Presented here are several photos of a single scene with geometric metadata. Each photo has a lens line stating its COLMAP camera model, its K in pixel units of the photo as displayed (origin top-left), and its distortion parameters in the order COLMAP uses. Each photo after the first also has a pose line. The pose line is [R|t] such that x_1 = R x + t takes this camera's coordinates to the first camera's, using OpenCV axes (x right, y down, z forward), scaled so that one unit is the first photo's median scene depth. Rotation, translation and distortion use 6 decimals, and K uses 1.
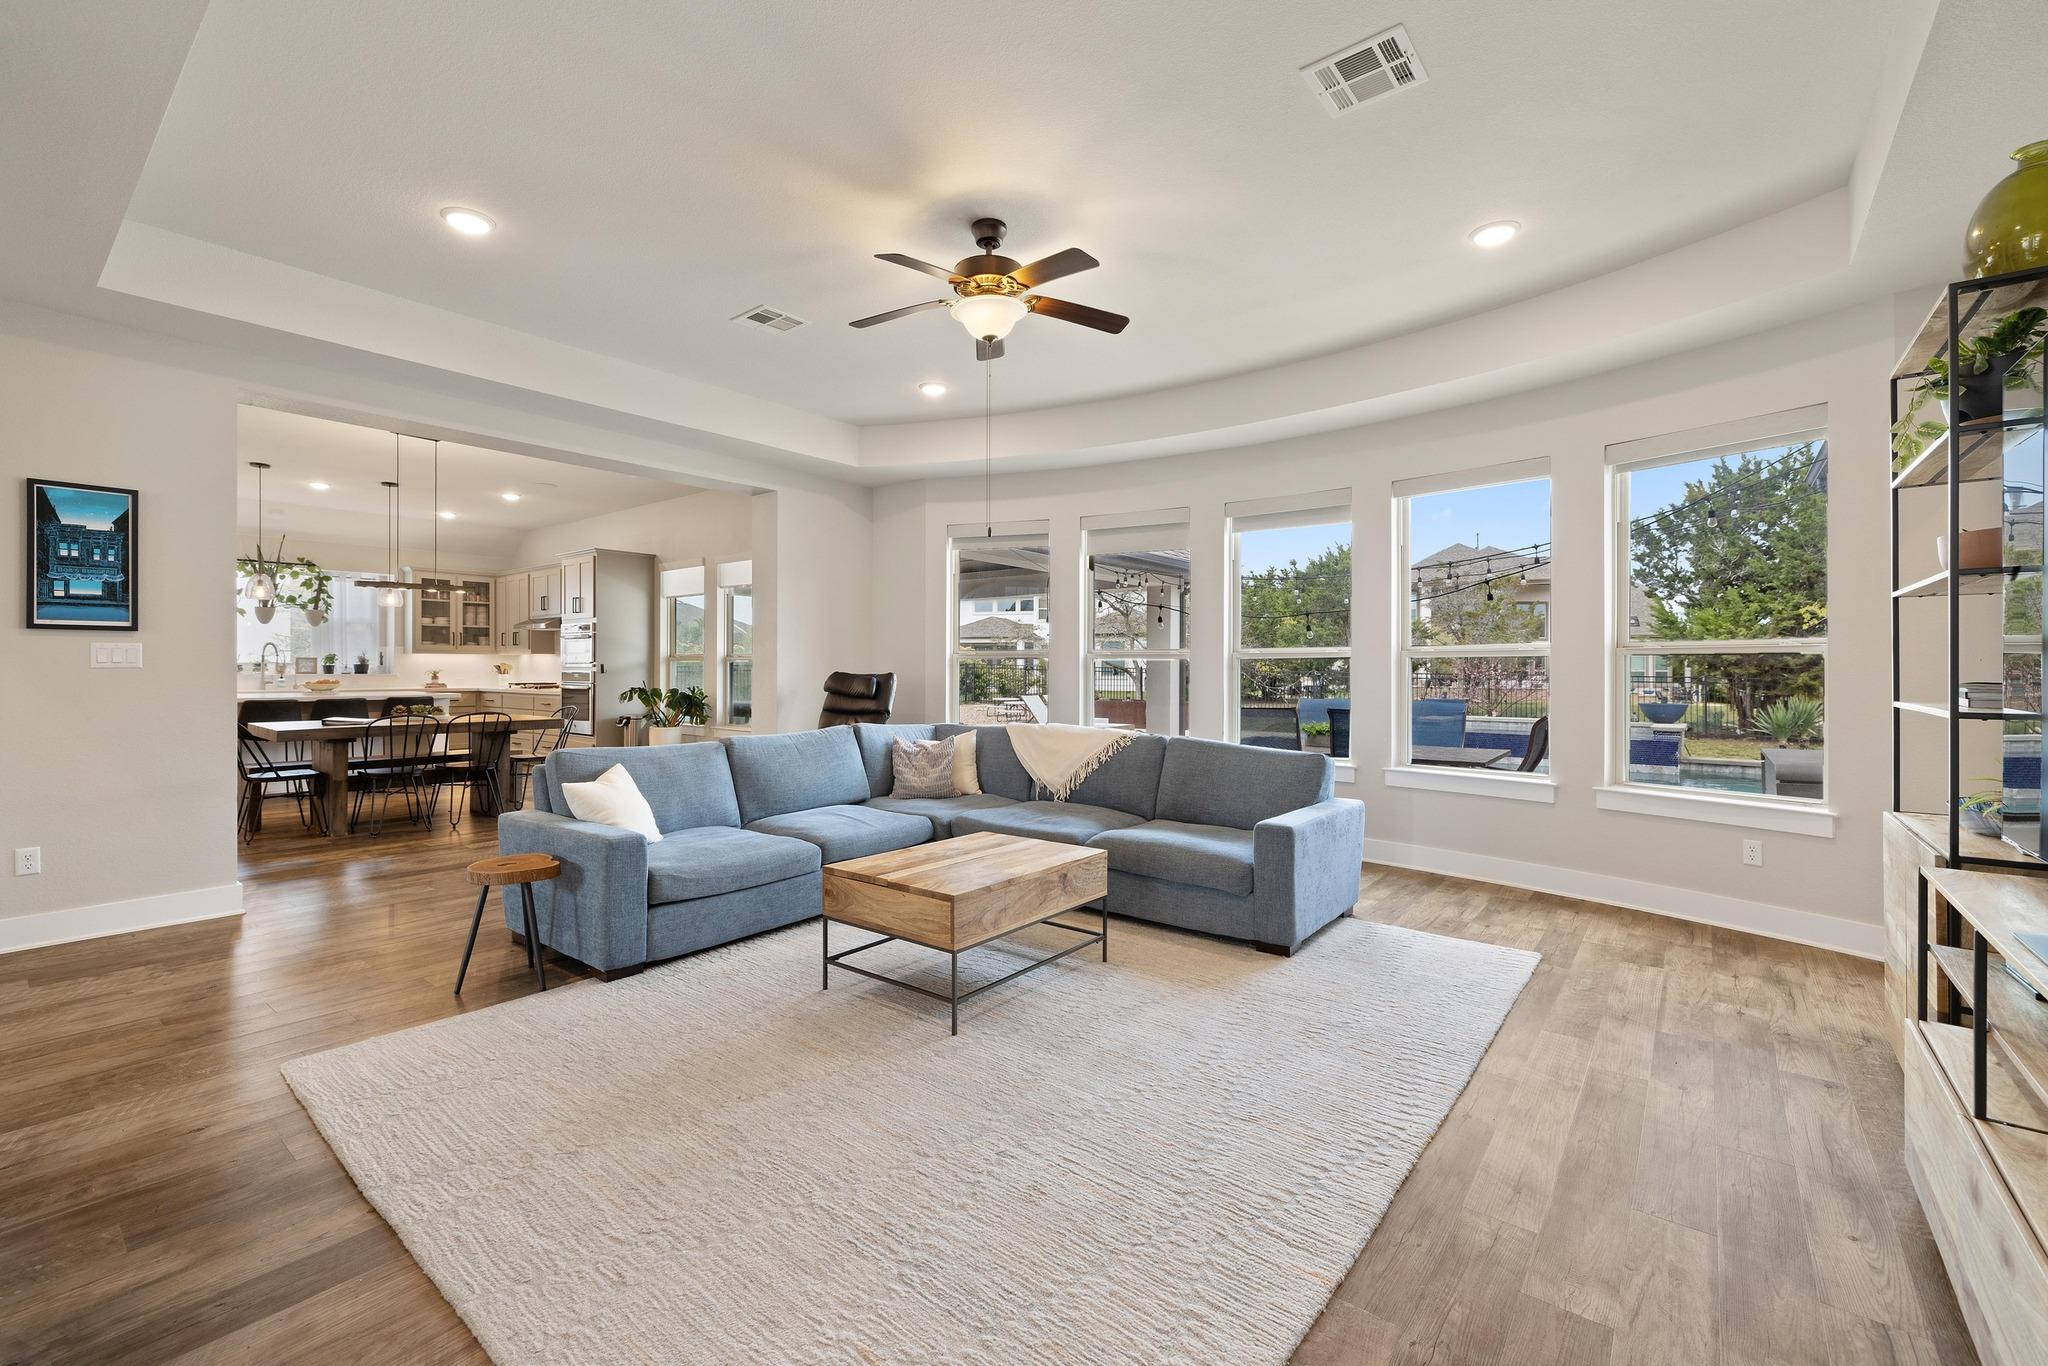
lens RADIAL K [[858.0, 0, 1019.5], [0, 858.0, 670.2], [0, 0, 1]] dist [0.000019, -0.000078]
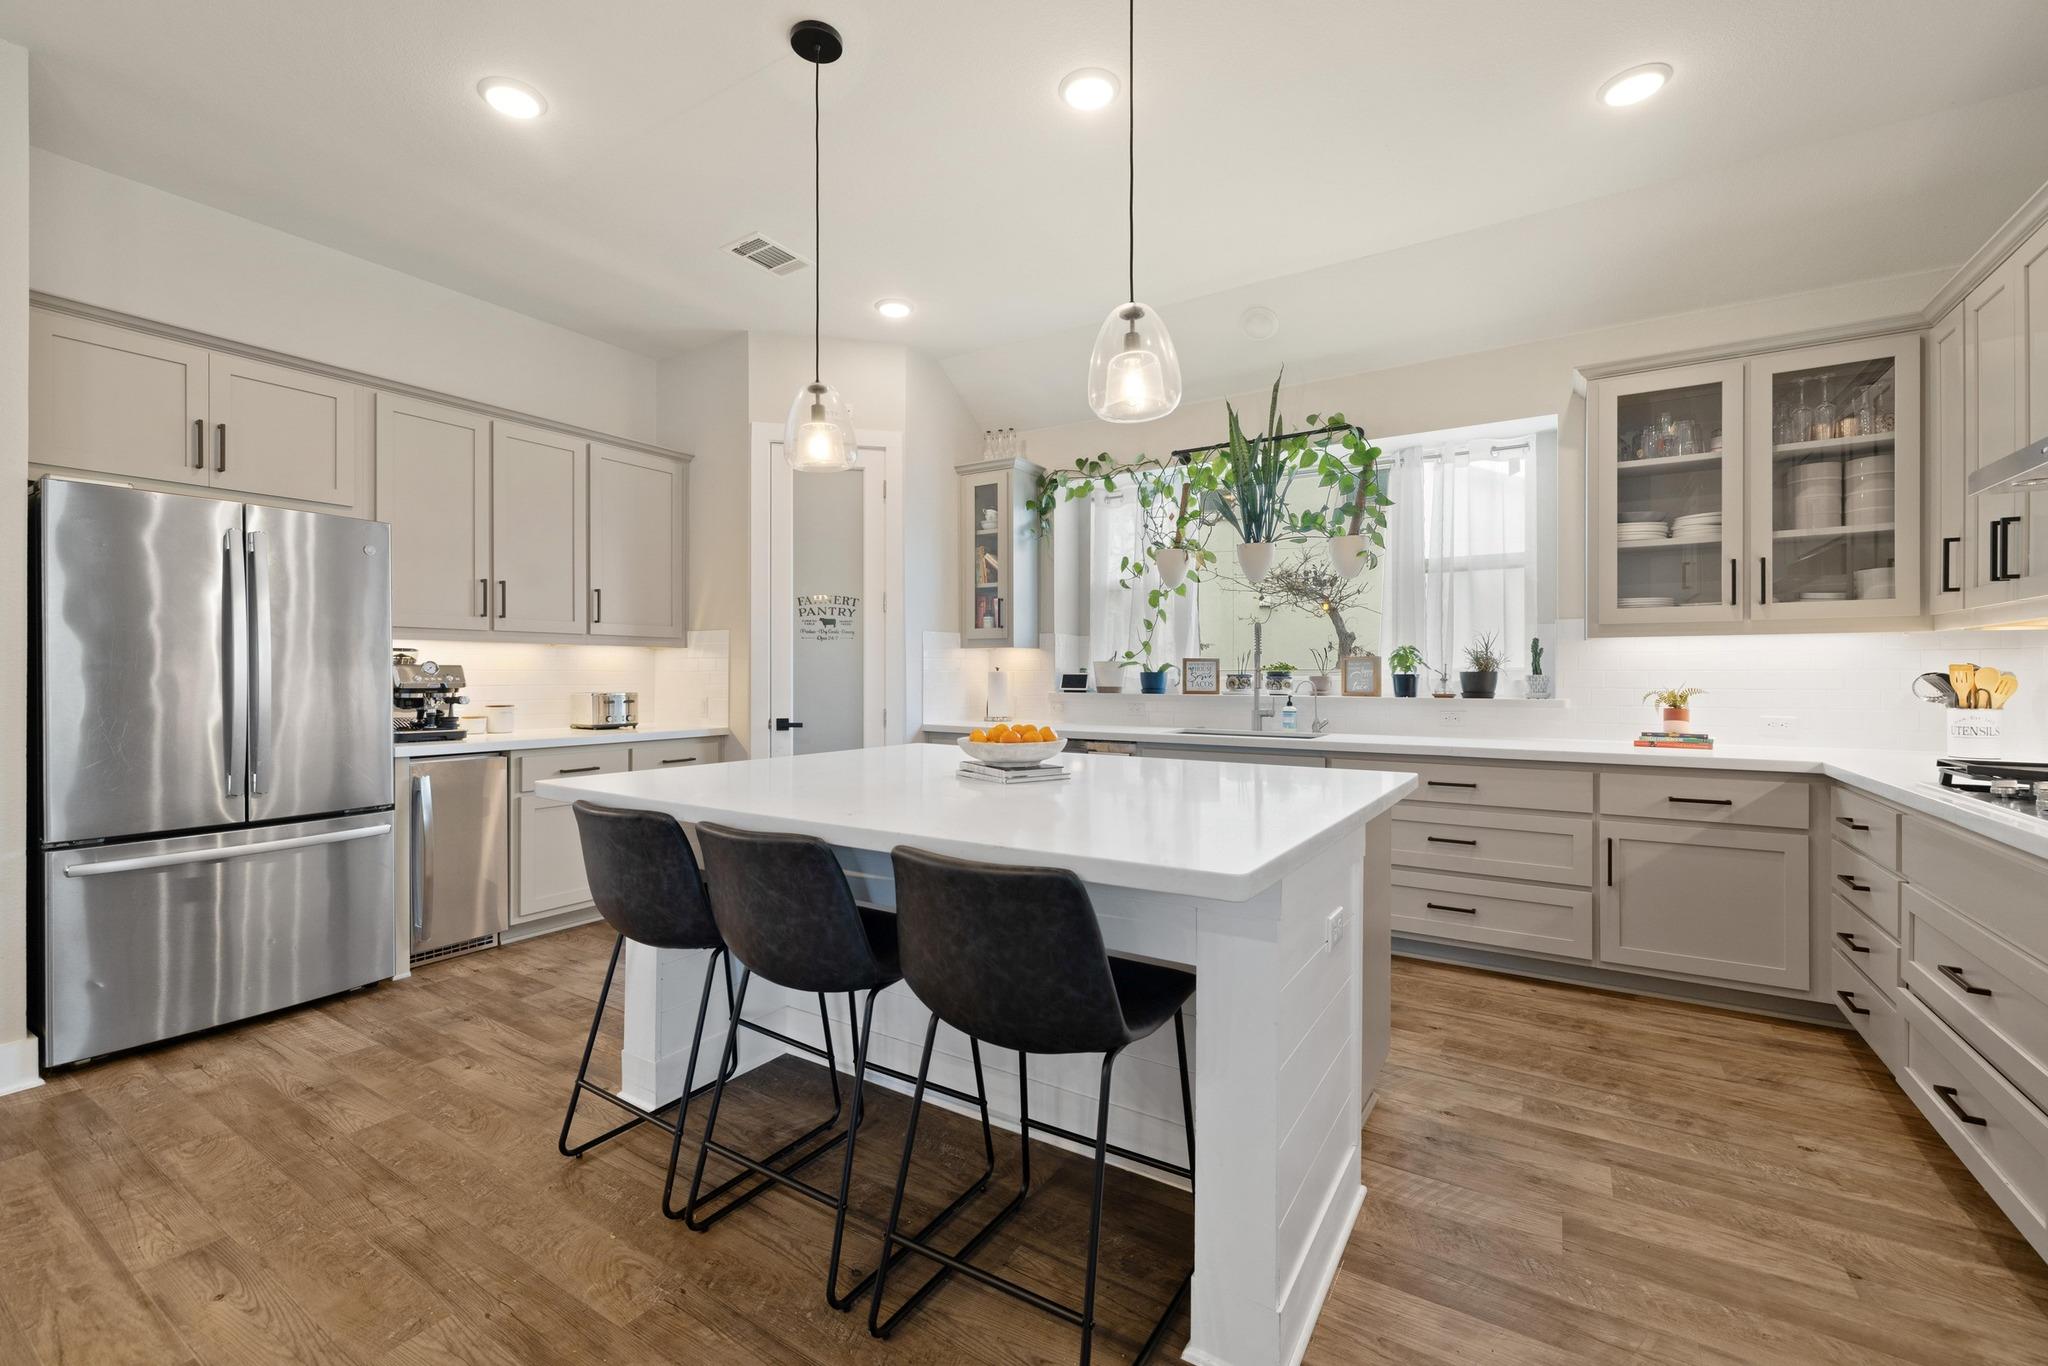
lens RADIAL K [[858.0, 0, 1000.1], [0, 858.0, 671.3], [0, 0, 1]] dist [0.000019, -0.000078]
pose [[0.092131, -0.007454, -0.995719, -0.434465], [-0.002071, 0.999968, -0.007678, -0.004083], [0.995745, 0.002770, 0.092113, 0.800118]]
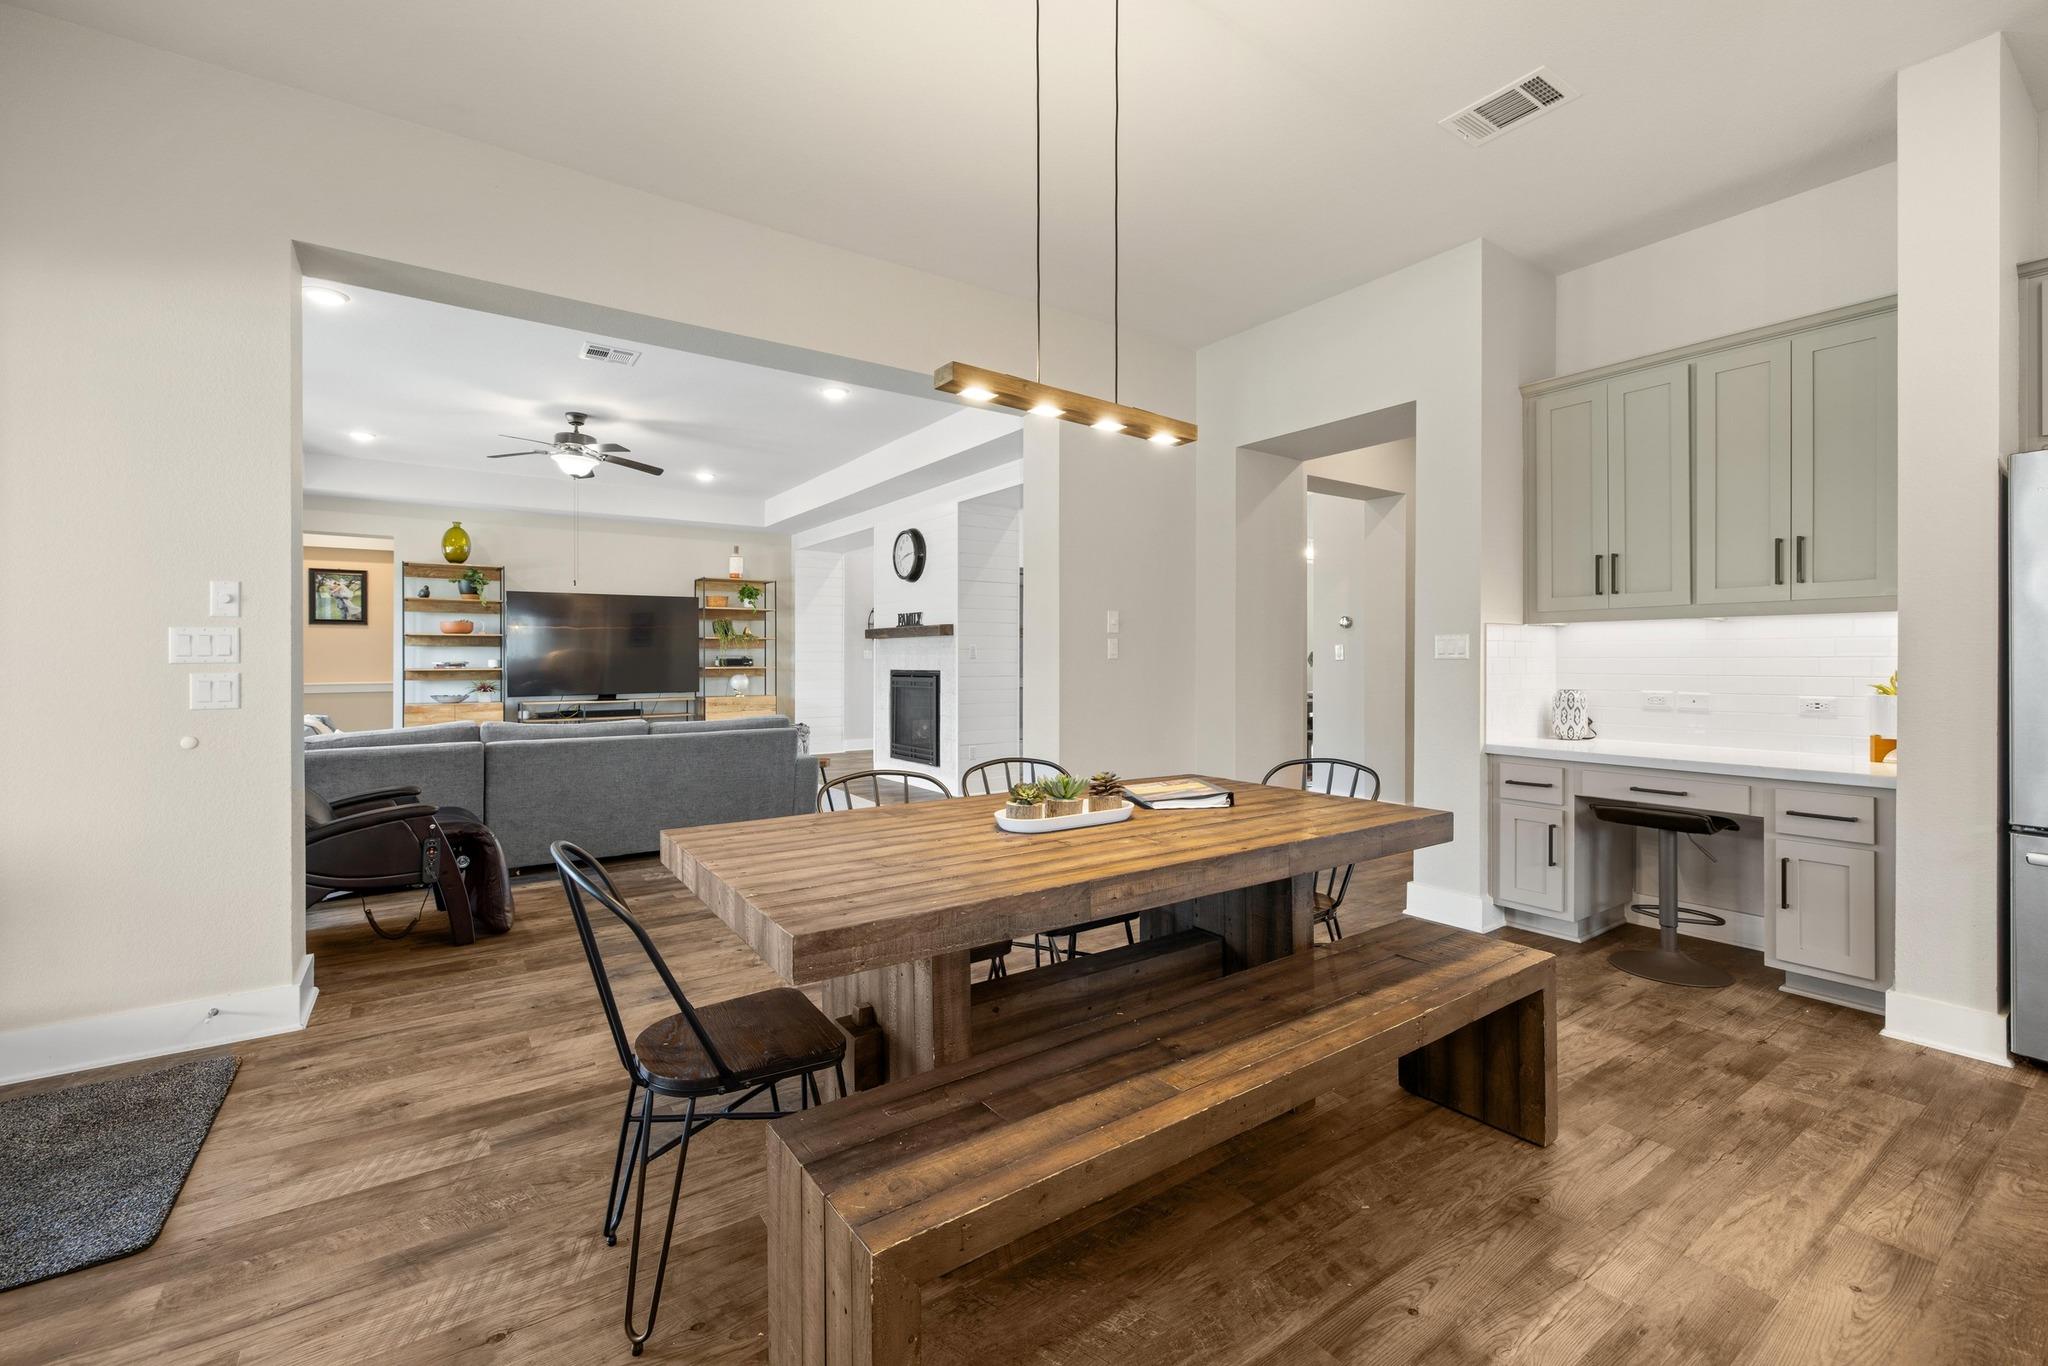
lens RADIAL K [[858.0, 0, 1019.9], [0, 858.0, 647.3], [0, 0, 1]] dist [0.000019, -0.000078]
pose [[-0.956570, 0.001566, 0.291500, -0.508997], [-0.001049, 0.999961, -0.008814, -0.003387], [-0.291502, -0.008737, -0.956530, 0.865280]]
